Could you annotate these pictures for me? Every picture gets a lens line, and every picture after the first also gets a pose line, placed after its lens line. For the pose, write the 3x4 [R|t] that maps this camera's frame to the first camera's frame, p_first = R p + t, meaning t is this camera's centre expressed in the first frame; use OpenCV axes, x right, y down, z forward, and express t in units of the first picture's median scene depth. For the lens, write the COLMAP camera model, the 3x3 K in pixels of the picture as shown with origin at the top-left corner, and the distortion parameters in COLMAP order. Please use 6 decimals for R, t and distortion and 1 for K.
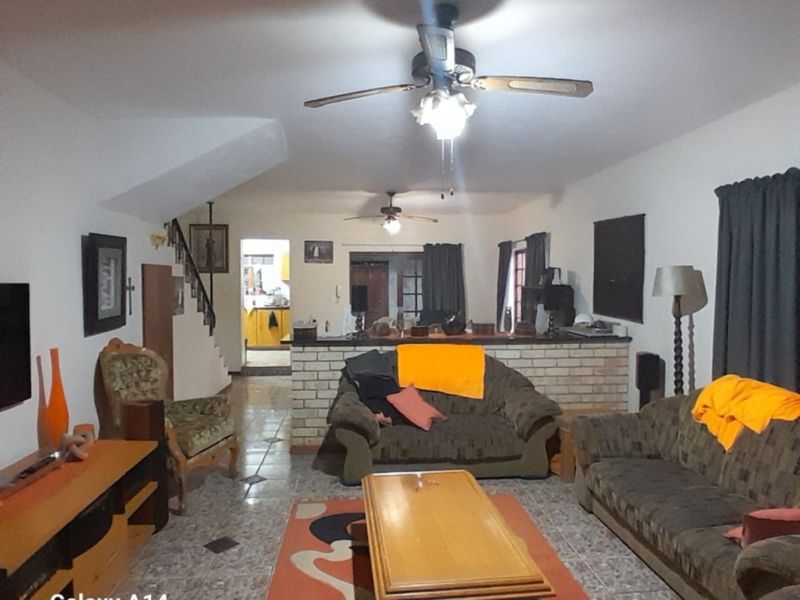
lens RADIAL K [[615.1, 0, 401.8], [0, 615.1, 300.1], [0, 0, 1]] dist [0.070383, -0.001316]
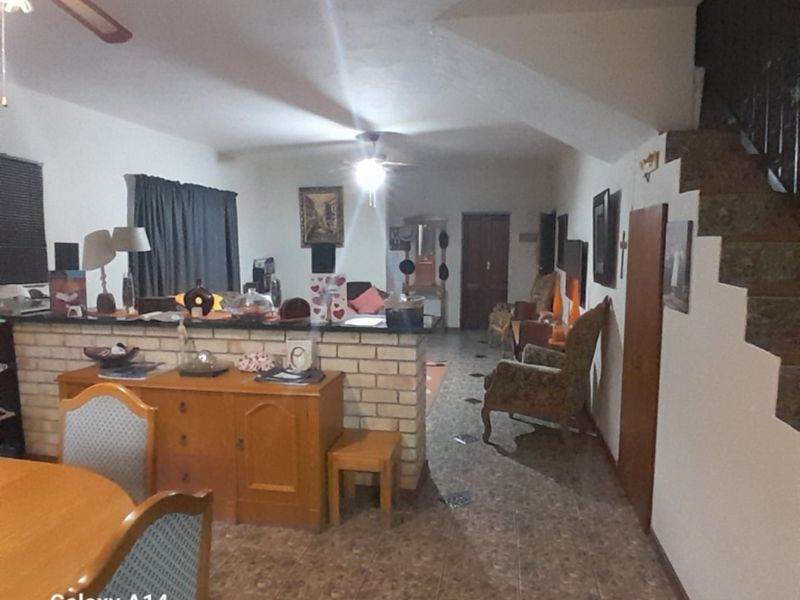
lens RADIAL K [[526.9, 0, 394.3], [0, 526.9, 299.9], [0, 0, 1]] dist [0.005466, -0.046802]
pose [[-0.968730, -0.016136, 0.247590, -0.449026], [0.018632, 0.990335, 0.137441, -0.056332], [-0.247415, 0.137756, -0.959067, 2.278271]]
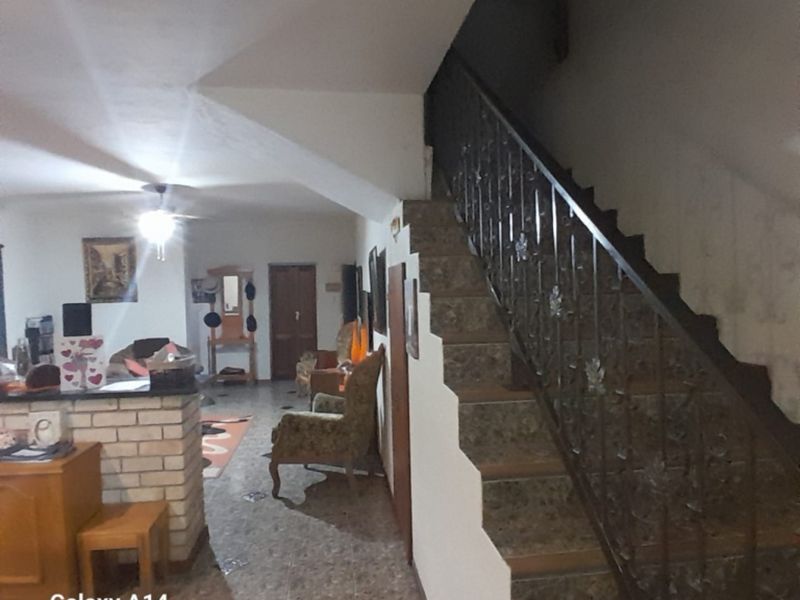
lens RADIAL K [[526.9, 0, 396.0], [0, 526.9, 300.8], [0, 0, 1]] dist [0.005466, -0.046802]
pose [[-0.996869, 0.032152, -0.072243, -0.533817], [0.027987, 0.997927, 0.057944, -0.067094], [0.073957, 0.055740, -0.995702, 2.294210]]
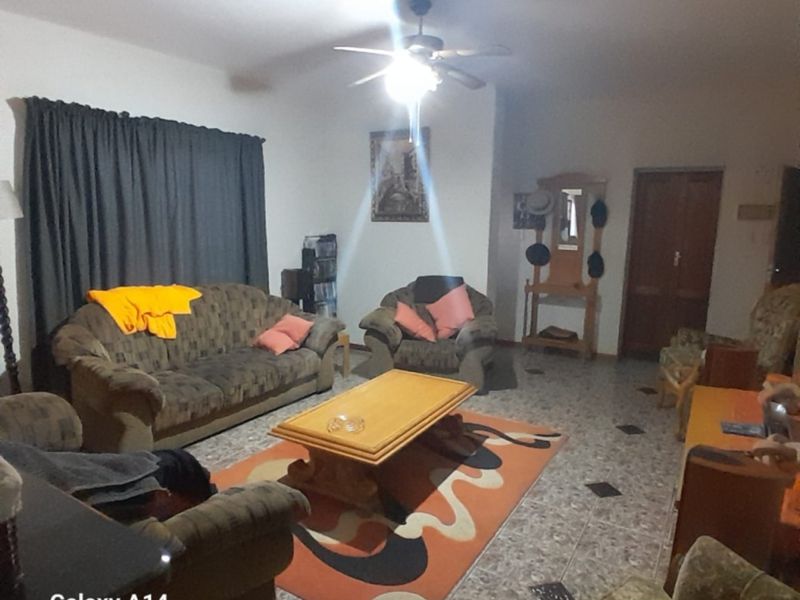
lens RADIAL K [[526.9, 0, 394.6], [0, 526.9, 303.5], [0, 0, 1]] dist [0.005466, -0.046802]
pose [[-0.819744, -0.097928, 0.564297, -0.457710], [0.009289, 0.982871, 0.184061, -0.028036], [-0.572655, 0.156125, -0.804792, 1.576607]]
